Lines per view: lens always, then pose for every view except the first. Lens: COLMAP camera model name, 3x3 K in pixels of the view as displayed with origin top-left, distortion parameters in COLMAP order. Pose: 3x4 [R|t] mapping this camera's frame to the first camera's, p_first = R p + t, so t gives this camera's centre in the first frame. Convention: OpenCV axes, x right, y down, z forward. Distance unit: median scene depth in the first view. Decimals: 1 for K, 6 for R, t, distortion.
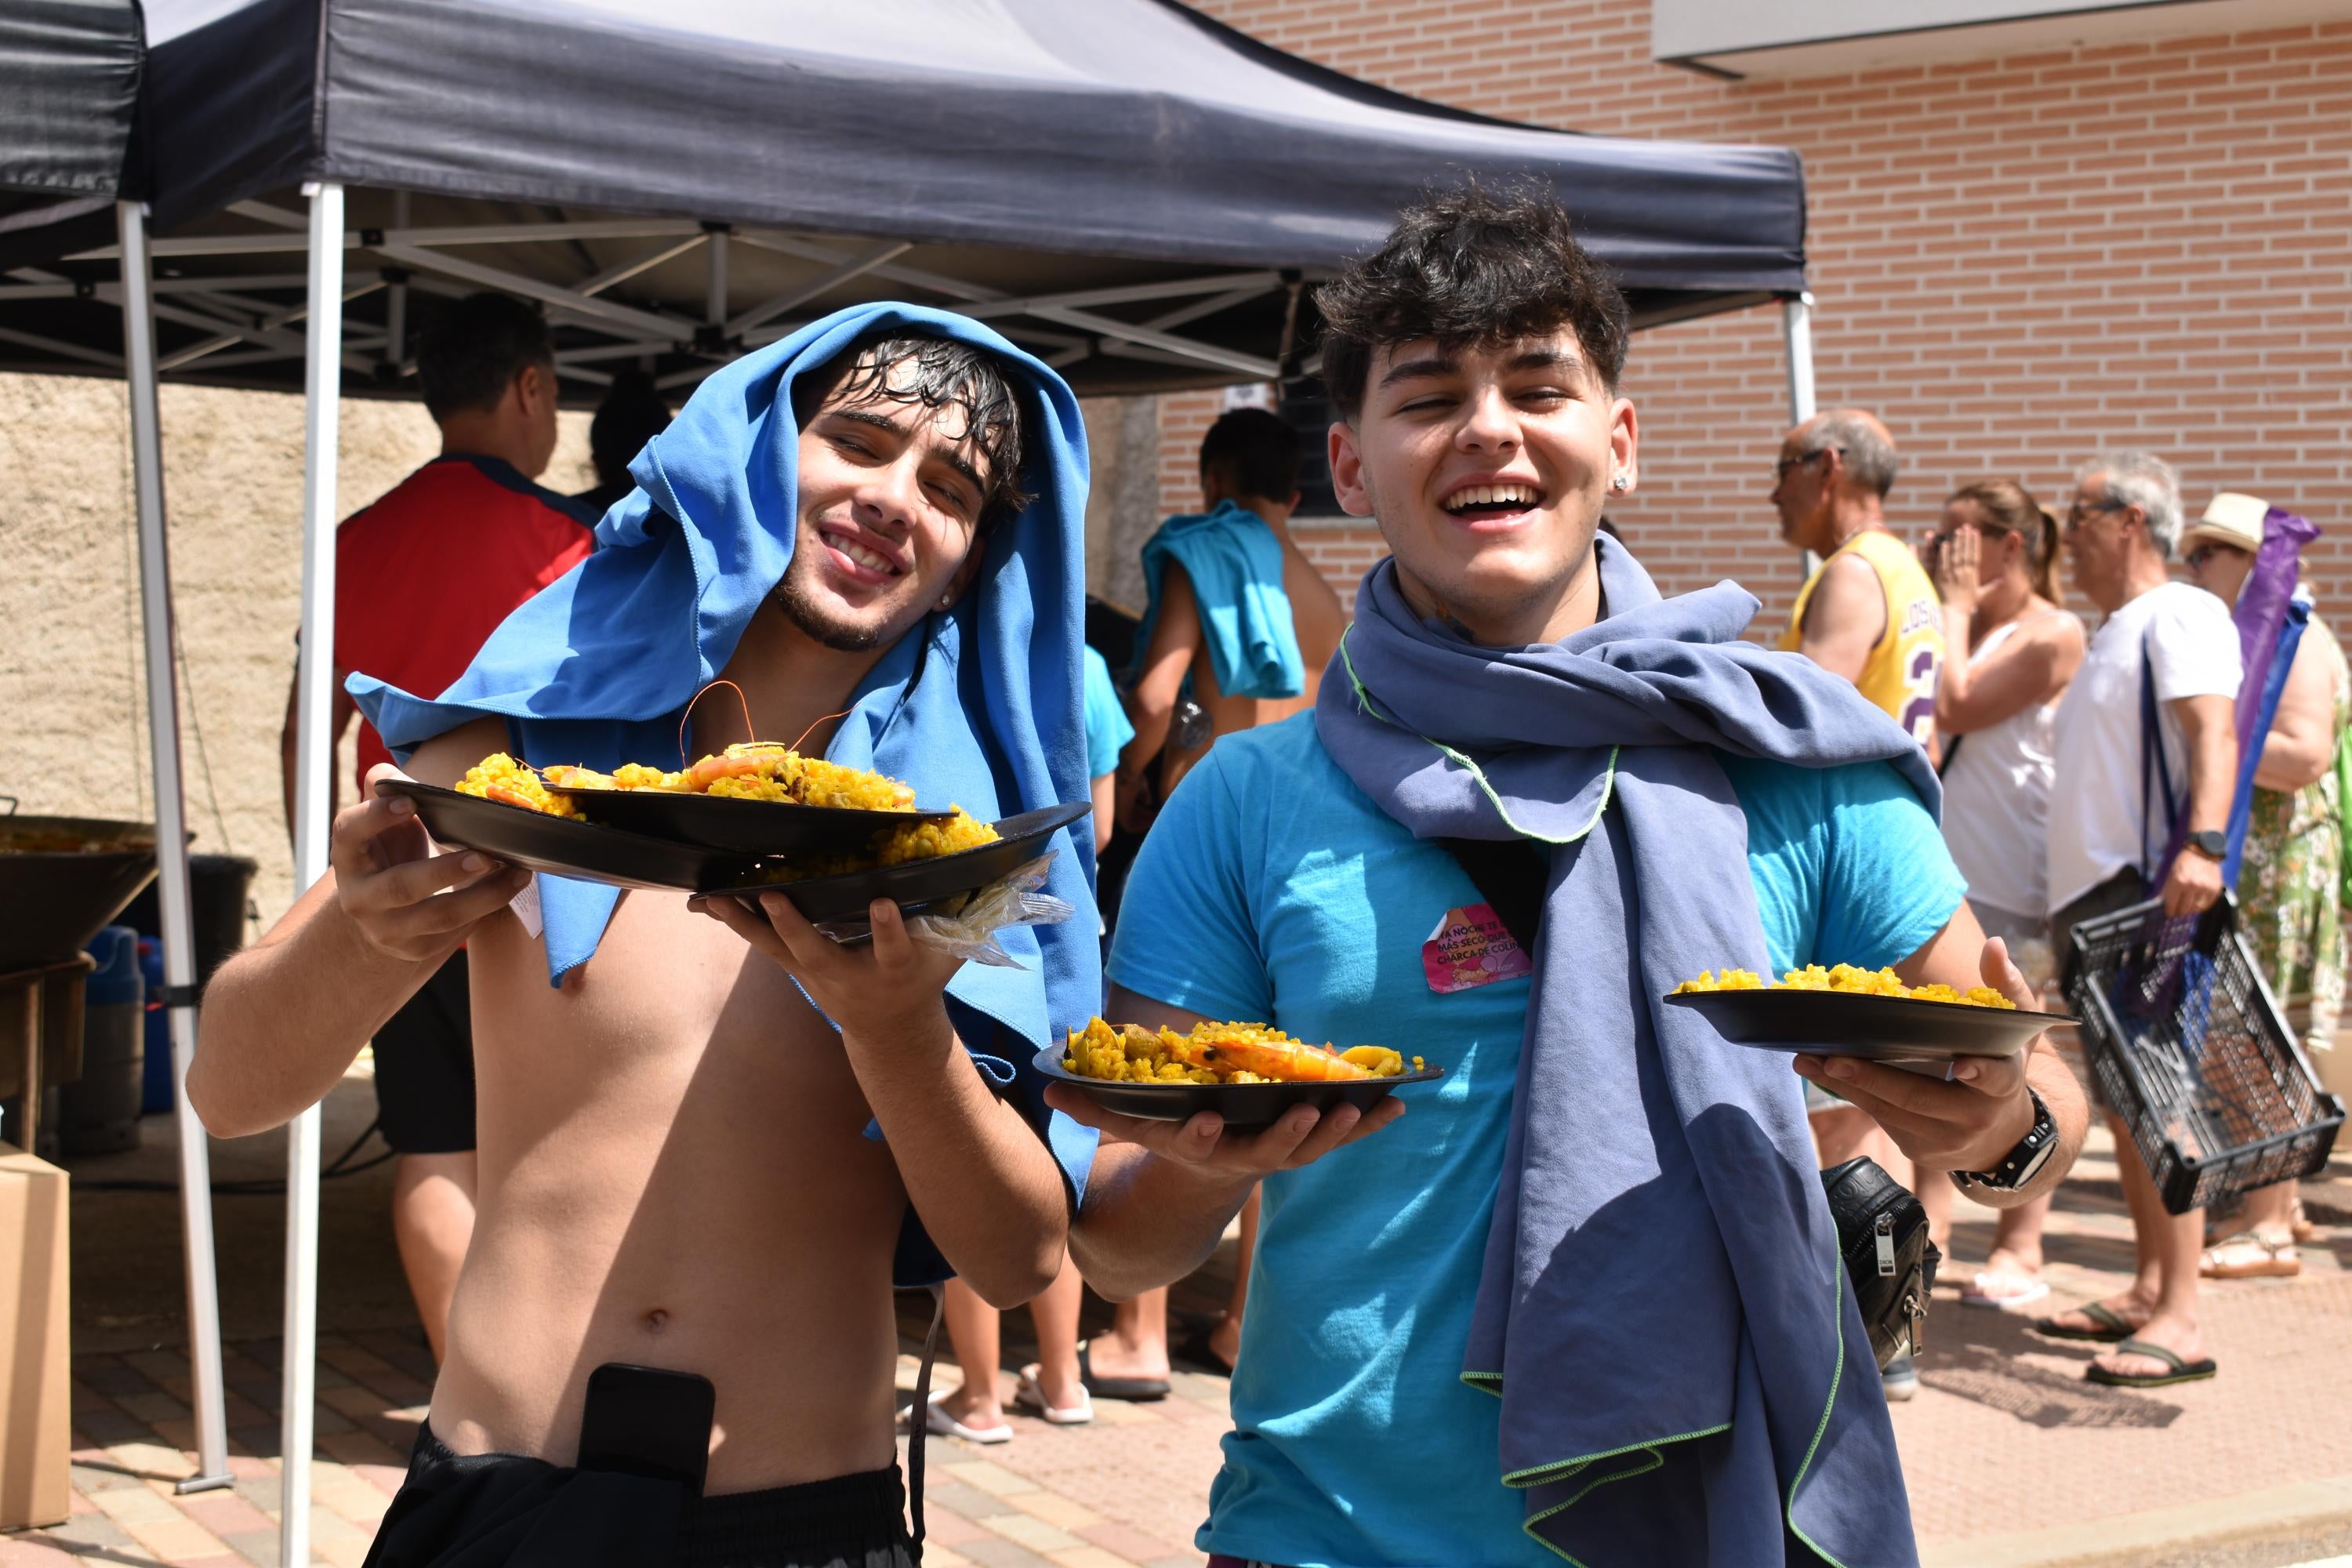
lens RADIAL K [[3515.8, 0, 1176.0], [0, 3515.8, 784.0], [0, 0, 1]] dist [-0.020797, -0.077484]
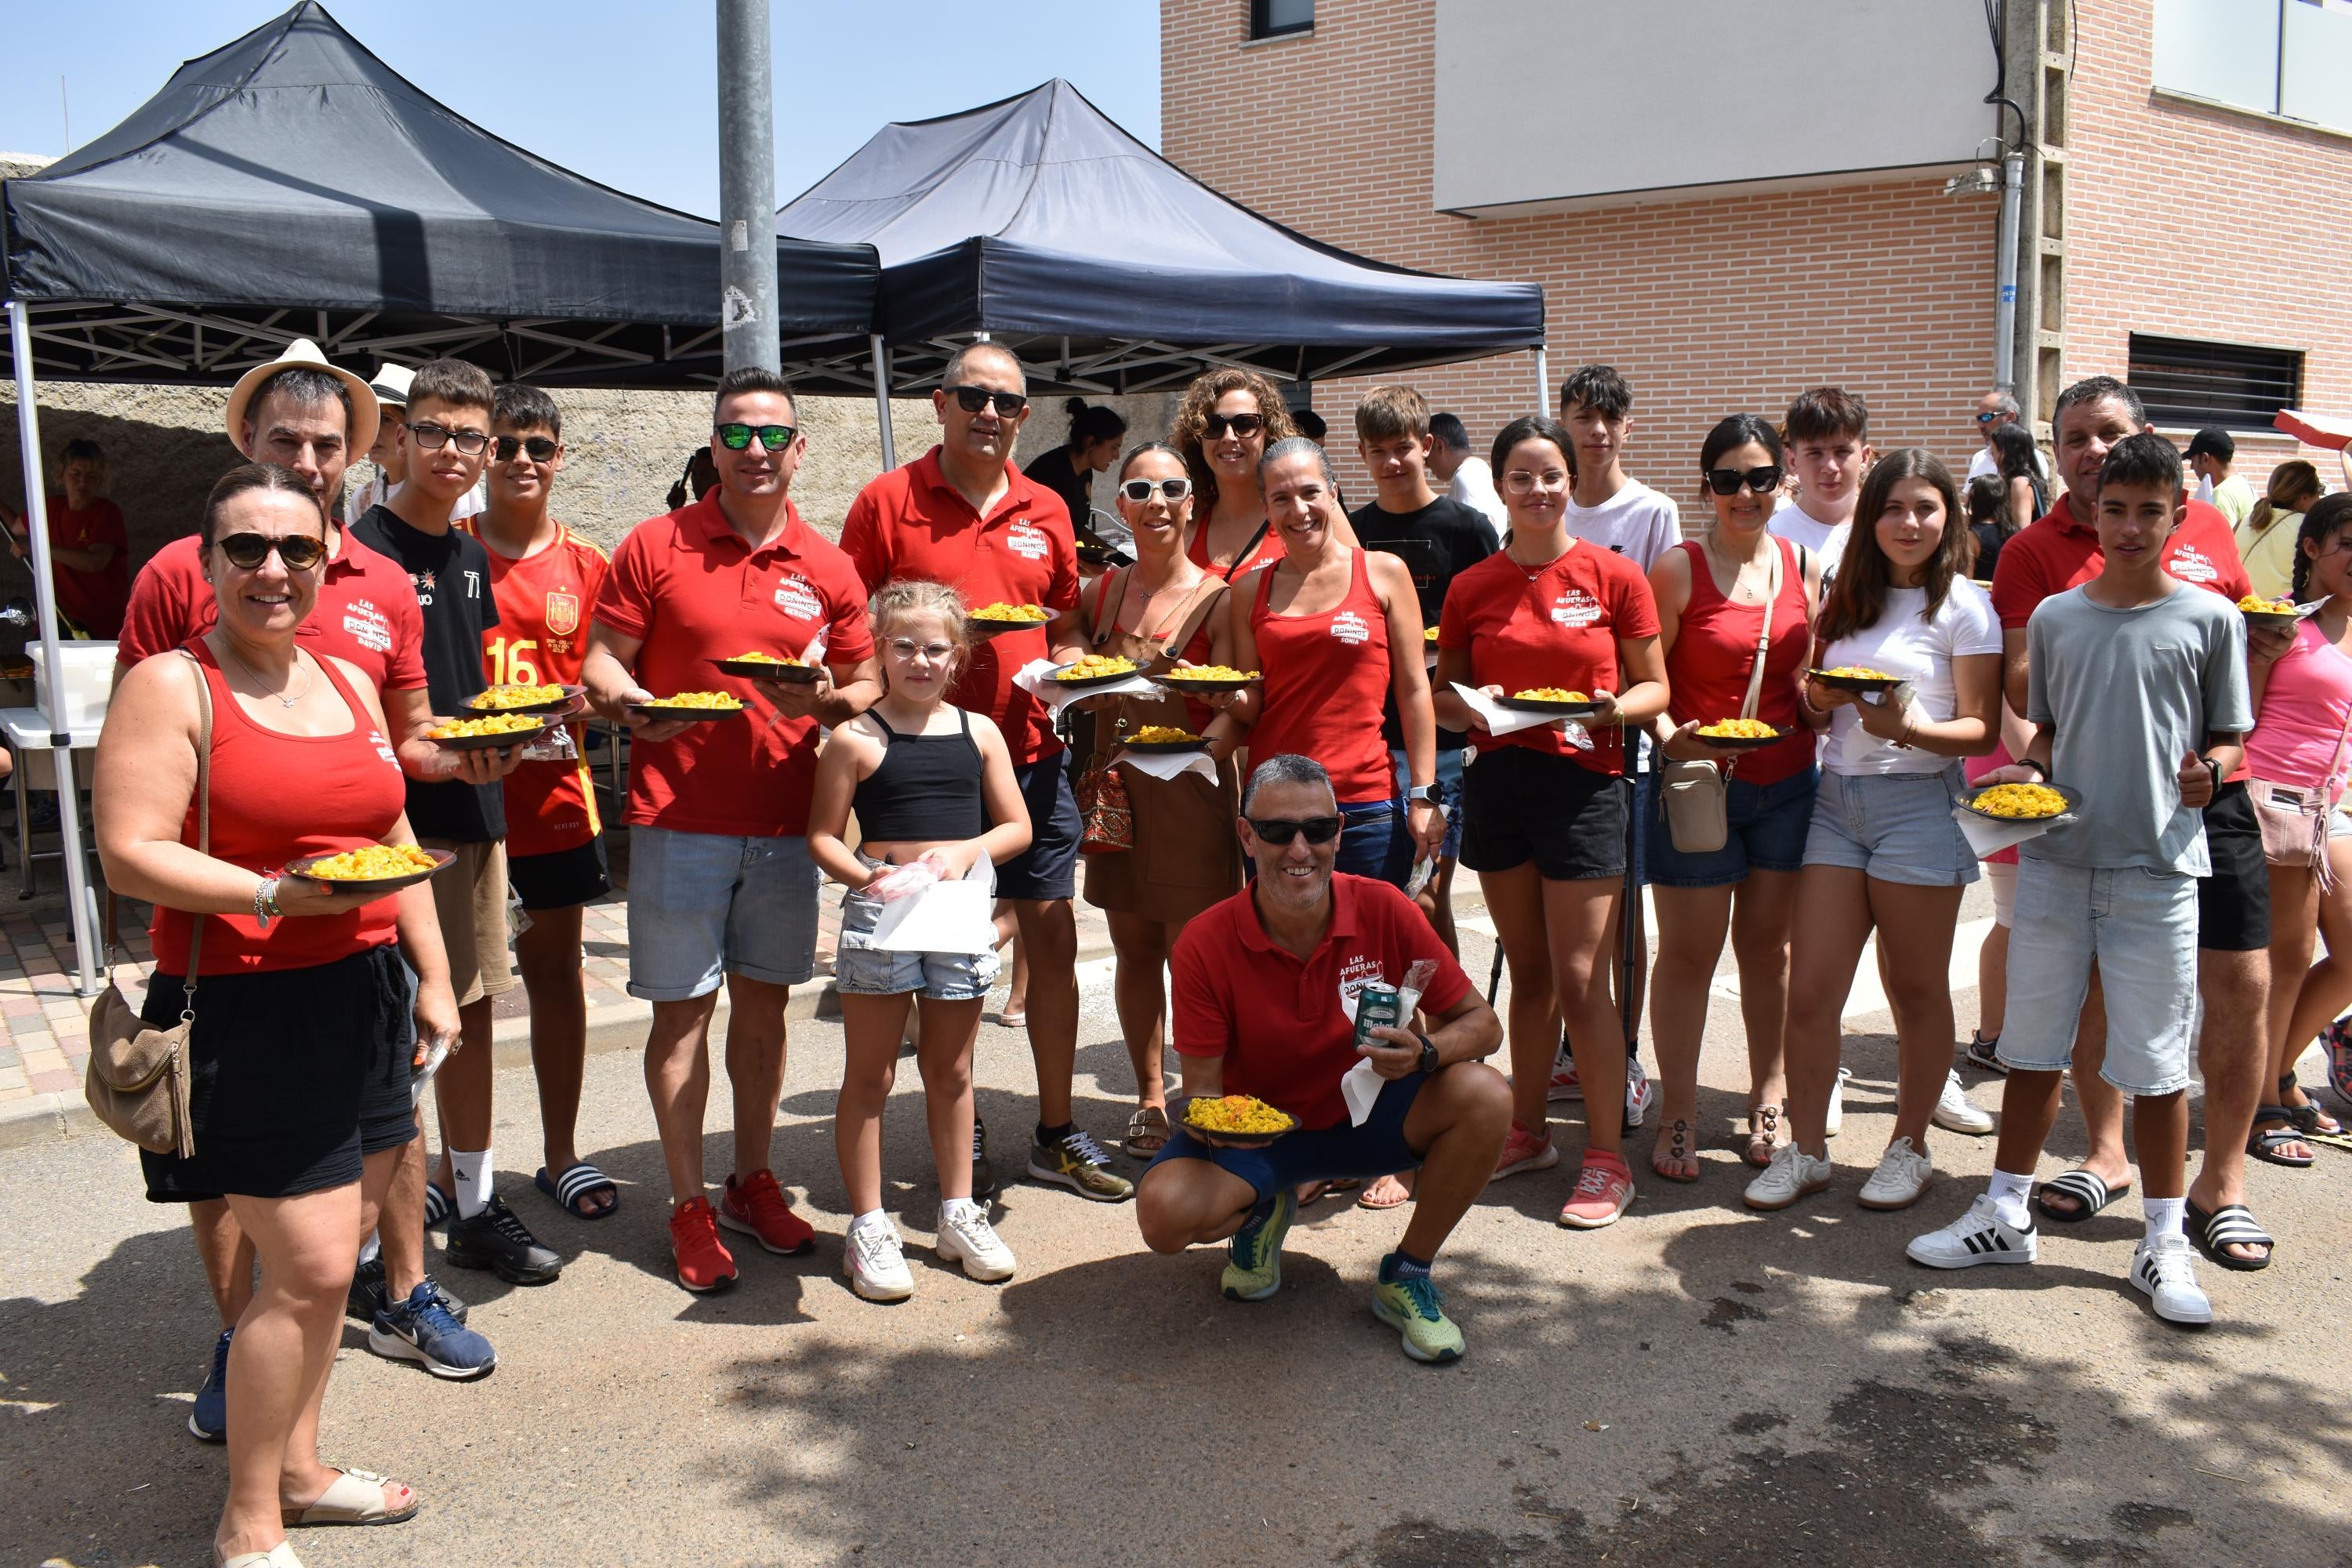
lens RADIAL K [[2039.5, 0, 1176.0], [0, 2039.5, 784.0], [0, 0, 1]] dist [-0.090838, 0.008209]
pose [[0.998412, -0.033056, 0.045610, -0.088361], [0.028205, 0.994264, 0.103167, 0.002013], [-0.048758, -0.101716, 0.993618, -0.228023]]
